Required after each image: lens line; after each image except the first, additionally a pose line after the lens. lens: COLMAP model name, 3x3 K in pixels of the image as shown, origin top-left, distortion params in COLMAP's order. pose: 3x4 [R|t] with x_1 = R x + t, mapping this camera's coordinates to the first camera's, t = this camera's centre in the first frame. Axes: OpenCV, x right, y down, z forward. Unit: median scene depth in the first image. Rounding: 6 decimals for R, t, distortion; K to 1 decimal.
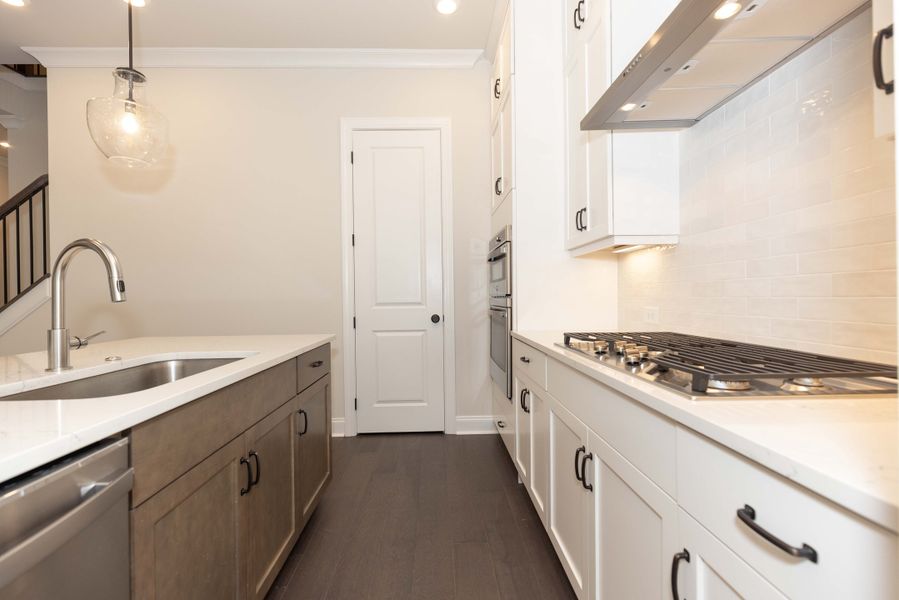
lens RADIAL K [[398.4, 0, 448.9], [0, 398.4, 299.3], [0, 0, 1]] dist [0.000563, -0.000741]
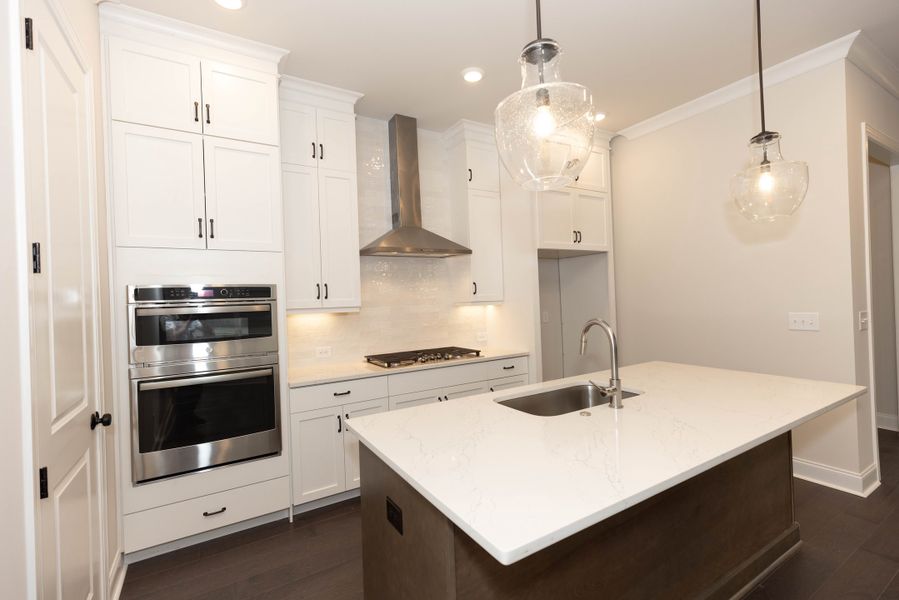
lens RADIAL K [[398.4, 0, 441.4], [0, 398.4, 300.6], [0, 0, 1]] dist [0.000563, -0.000741]
pose [[-0.483832, 0.027085, 0.874742, -0.742670], [0.045669, 0.998941, -0.005671, -0.089959], [-0.873968, 0.037205, -0.484556, 0.858656]]
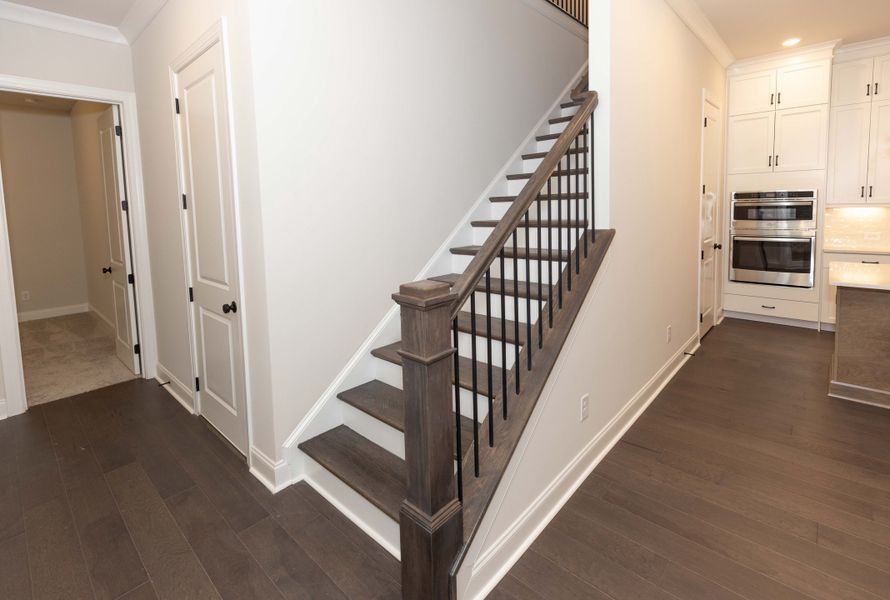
lens RADIAL K [[404.7, 0, 452.2], [0, 404.7, 232.6], [0, 0, 1]] dist [0.020124, -0.000285]
pose [[0.700856, -0.059353, 0.710830, -1.727559], [0.023589, 0.997916, 0.060066, -0.108636], [-0.712913, -0.025330, 0.700795, 0.665075]]
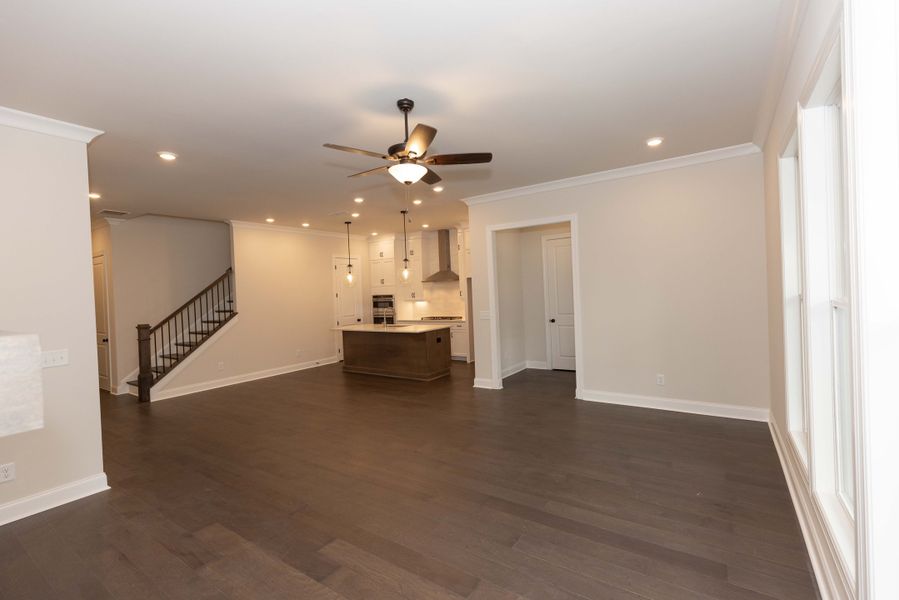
lens RADIAL K [[398.4, 0, 444.3], [0, 398.4, 297.2], [0, 0, 1]] dist [0.000563, -0.000741]
pose [[0.600398, -0.024464, 0.799327, -2.128302], [0.037685, 0.999287, 0.002277, -0.111731], [-0.798813, 0.028756, 0.600892, -1.411100]]
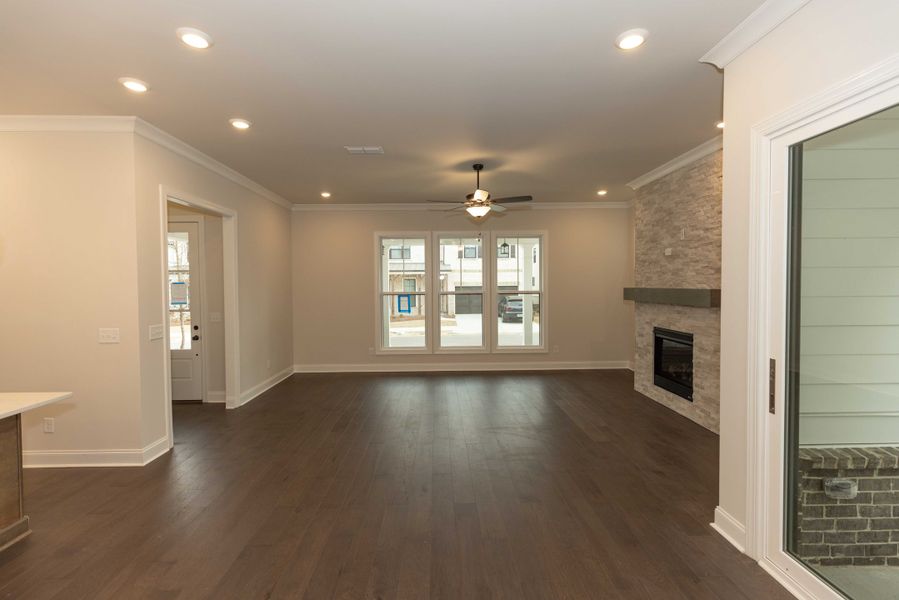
lens RADIAL K [[398.4, 0, 444.3], [0, 398.4, 293.8], [0, 0, 1]] dist [0.000563, -0.000741]
pose [[-0.999620, 0.019390, 0.019617, -1.299601], [0.019959, 0.999373, 0.029245, -0.140258], [-0.019038, 0.029625, -0.999380, 0.780822]]
